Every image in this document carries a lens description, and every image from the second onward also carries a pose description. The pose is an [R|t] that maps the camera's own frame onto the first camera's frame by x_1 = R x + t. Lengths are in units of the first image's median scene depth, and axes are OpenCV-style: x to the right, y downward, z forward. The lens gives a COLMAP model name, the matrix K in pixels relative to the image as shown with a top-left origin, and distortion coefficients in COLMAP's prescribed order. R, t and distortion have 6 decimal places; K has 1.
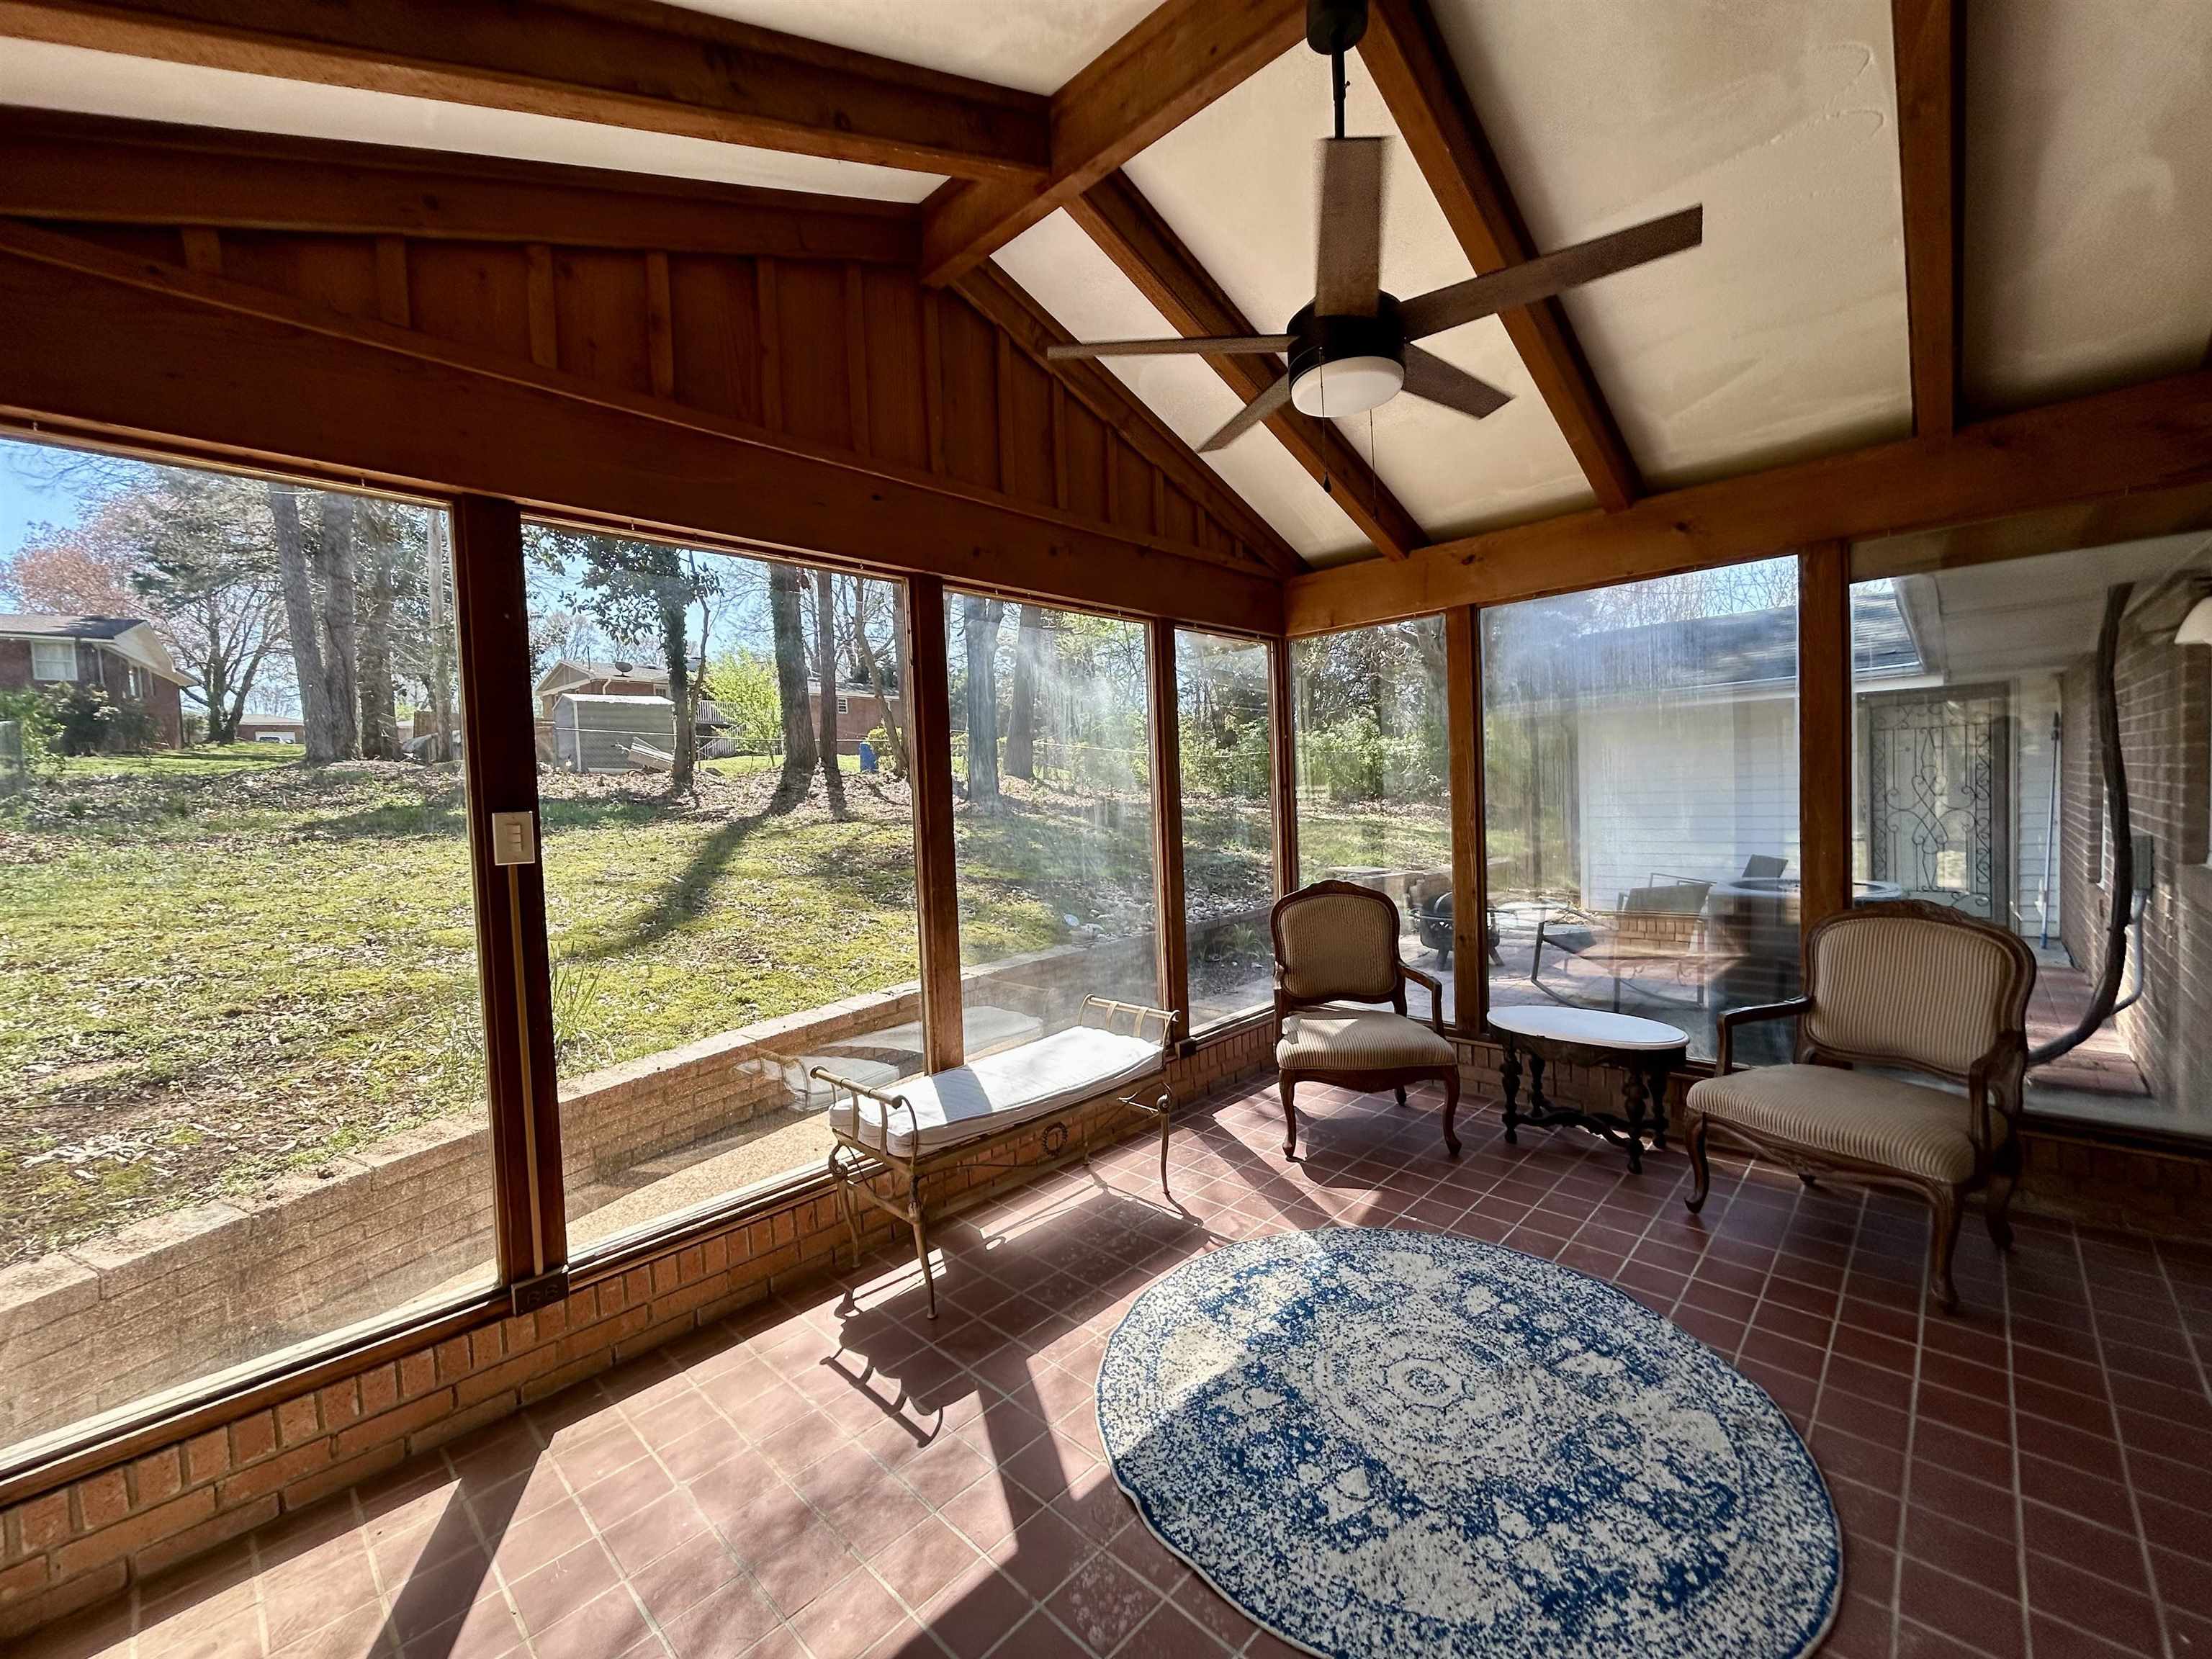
lens RADIAL K [[891.5, 0, 1106.0], [0, 891.5, 829.5], [0, 0, 1]] dist [-0.007036, 0.000588]
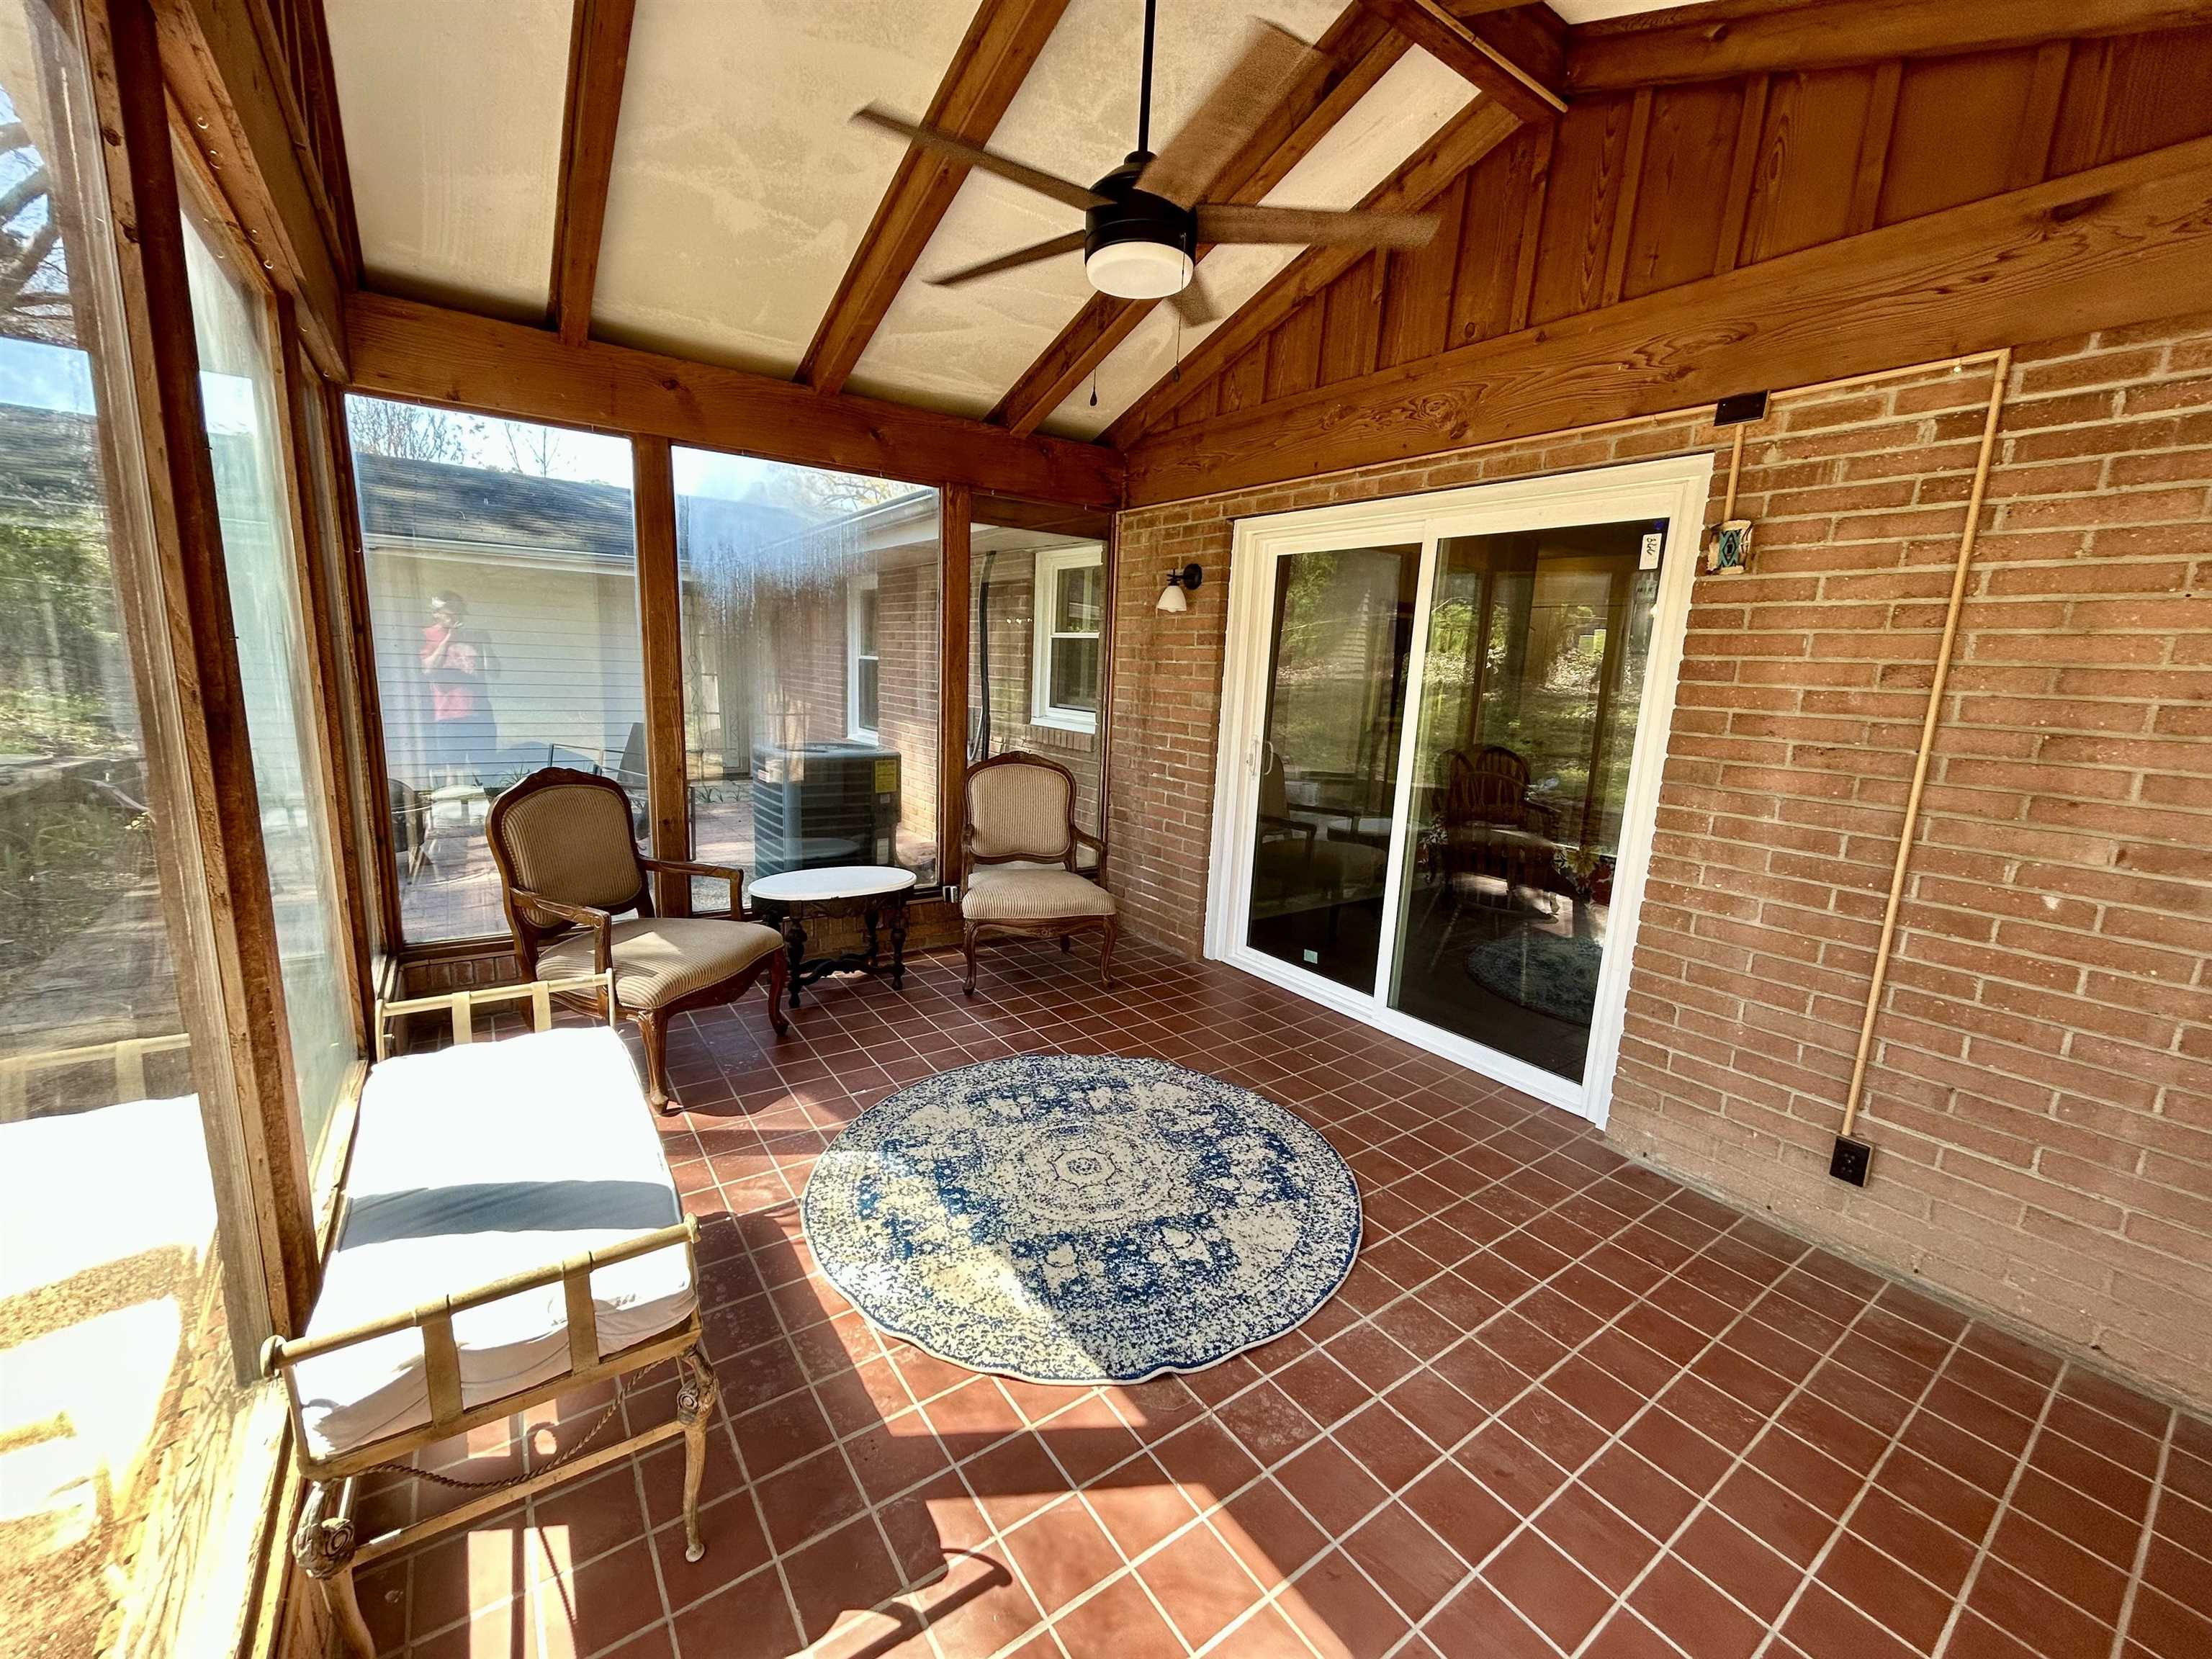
lens RADIAL K [[891.5, 0, 1106.0], [0, 891.5, 829.5], [0, 0, 1]] dist [-0.007036, 0.000588]
pose [[0.187773, -0.136902, 0.972625, -0.755925], [-0.011569, 0.989862, 0.141562, -0.005958], [-0.982144, -0.037834, 0.184286, 0.765459]]
